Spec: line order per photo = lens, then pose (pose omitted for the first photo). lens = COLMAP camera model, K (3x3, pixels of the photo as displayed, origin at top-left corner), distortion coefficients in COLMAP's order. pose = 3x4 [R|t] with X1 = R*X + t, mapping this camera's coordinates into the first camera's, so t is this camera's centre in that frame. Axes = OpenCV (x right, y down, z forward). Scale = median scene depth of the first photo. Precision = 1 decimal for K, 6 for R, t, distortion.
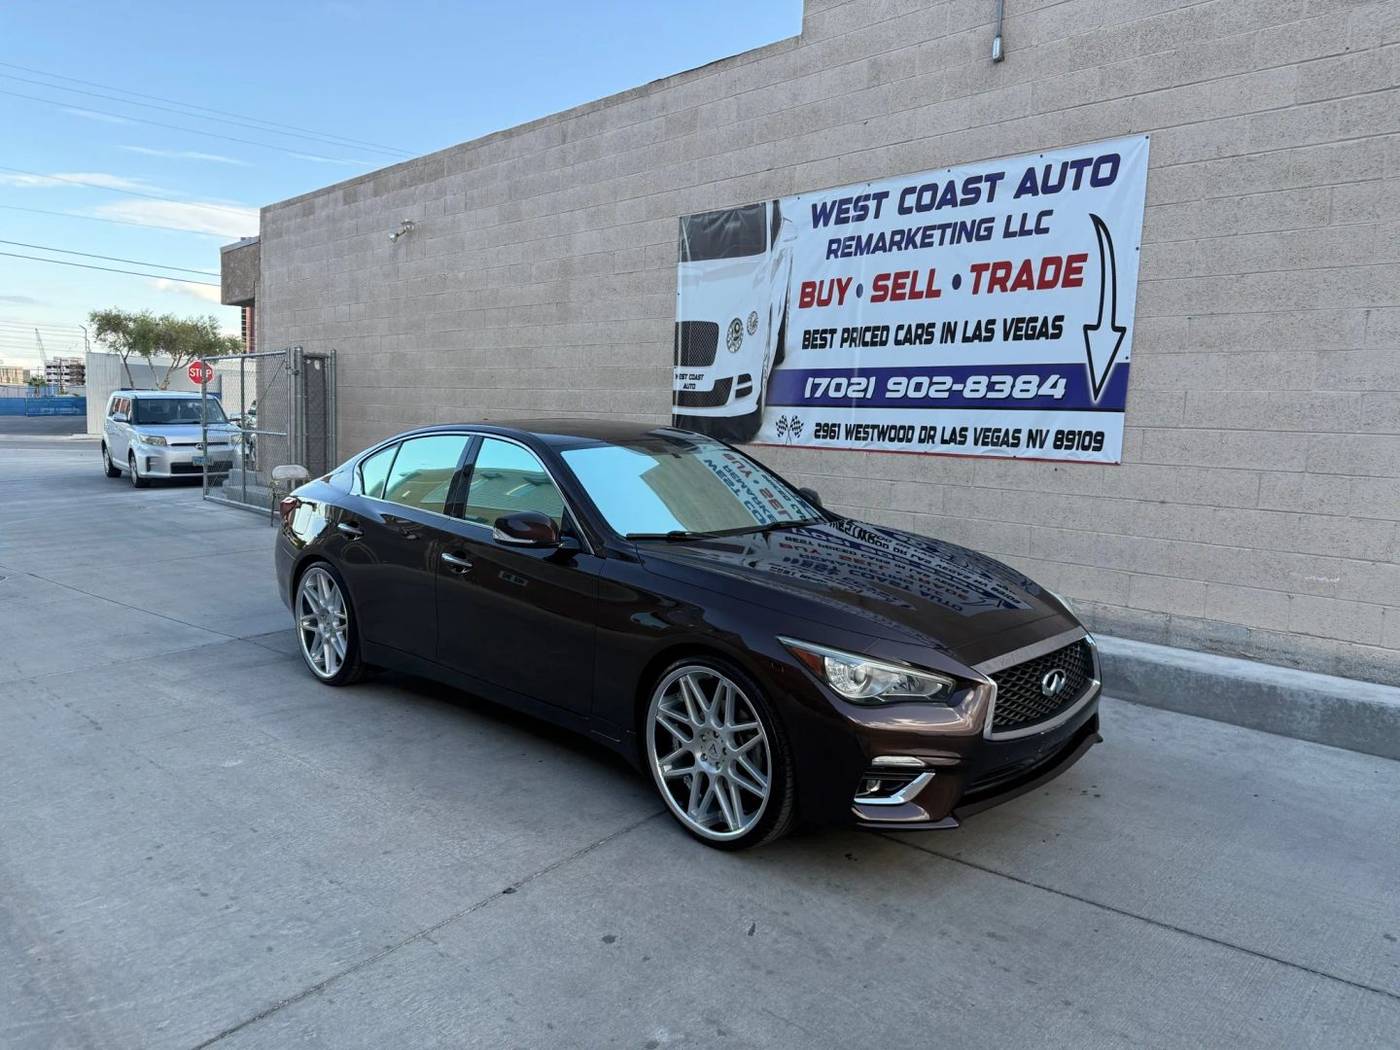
lens RADIAL K [[994.0, 0, 700.0], [0, 994.0, 525.0], [0, 0, 1]] dist [0.052811, -0.077118]
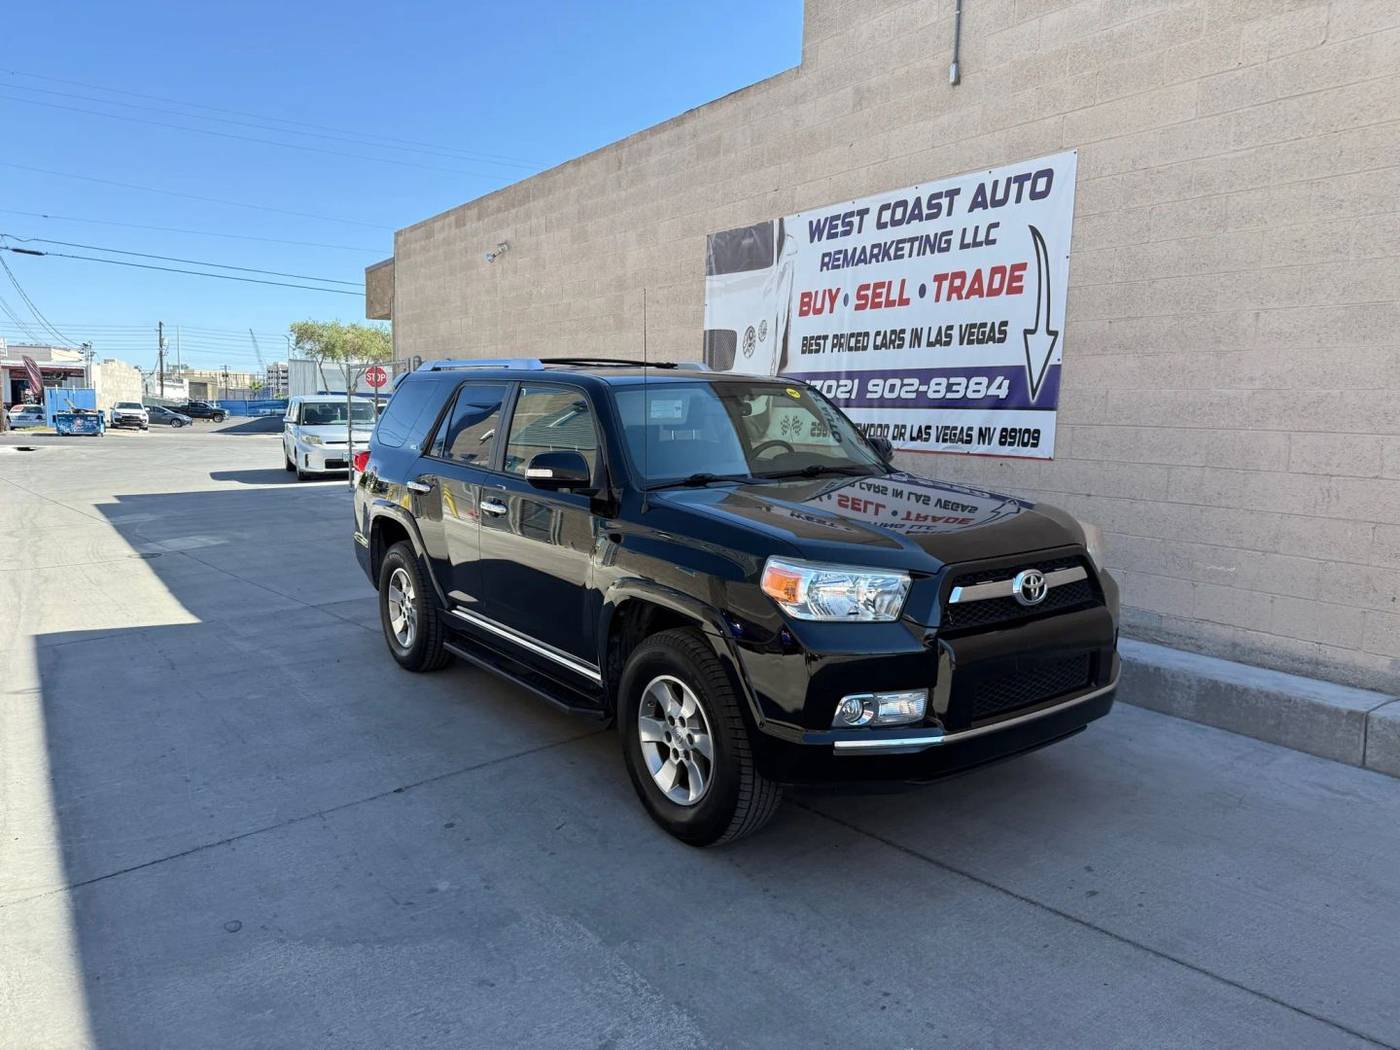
lens RADIAL K [[994.0, 0, 700.0], [0, 994.0, 525.0], [0, 0, 1]] dist [0.052811, -0.077118]
pose [[0.984612, 0.009488, -0.174499, 0.205878], [-0.008571, 0.999945, 0.006007, 0.005138], [0.174546, -0.004419, 0.984639, -0.102361]]
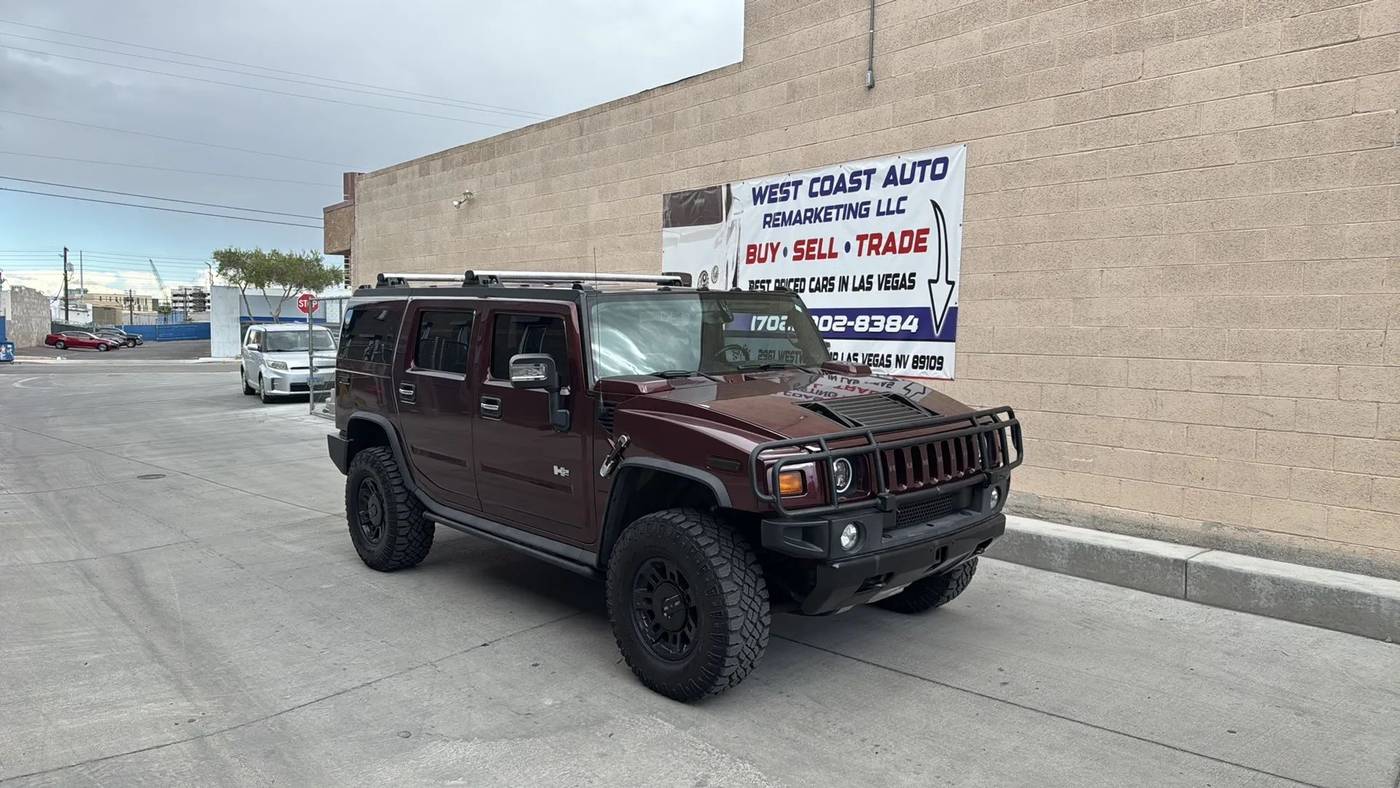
lens RADIAL K [[950.5, 0, 707.7], [0, 950.5, 396.7], [0, 0, 1]] dist [0.135455, -0.255479]
pose [[0.997470, -0.016037, -0.069263, 0.149688], [0.013562, 0.999258, -0.036054, 0.005253], [0.069790, 0.035023, 0.996947, -0.299600]]
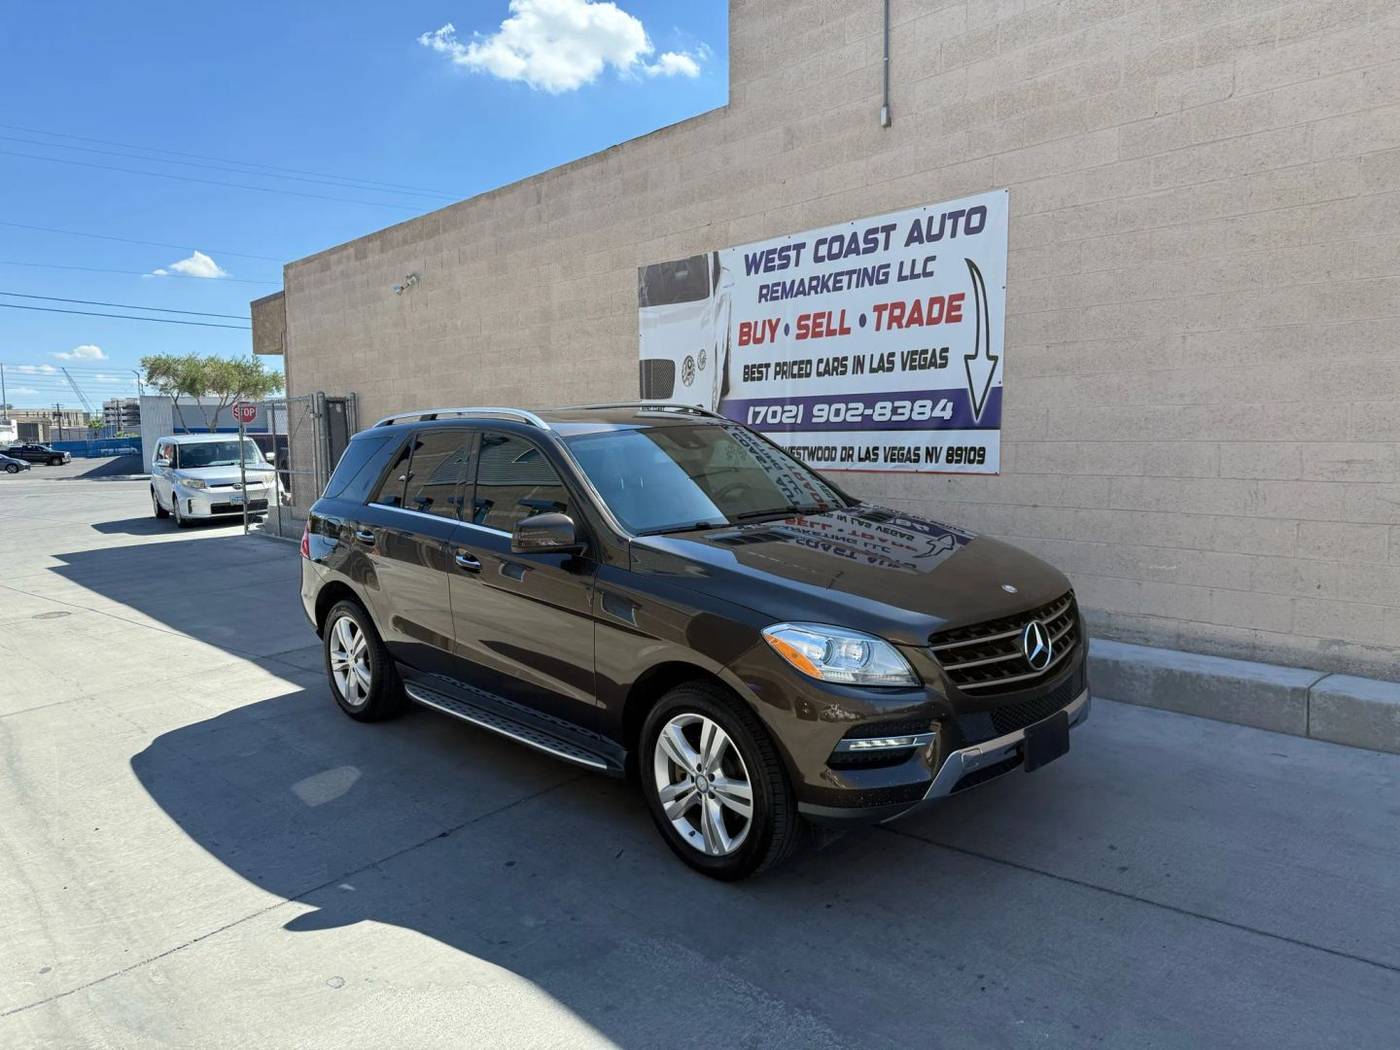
lens RADIAL K [[991.7, 0, 699.5], [0, 991.7, 530.8], [0, 0, 1]] dist [0.095742, -0.154284]
pose [[0.997811, -0.044978, -0.048478, 0.111642], [0.044860, 0.998987, -0.003523, -0.006484], [0.048587, 0.001340, 0.998818, -0.147390]]
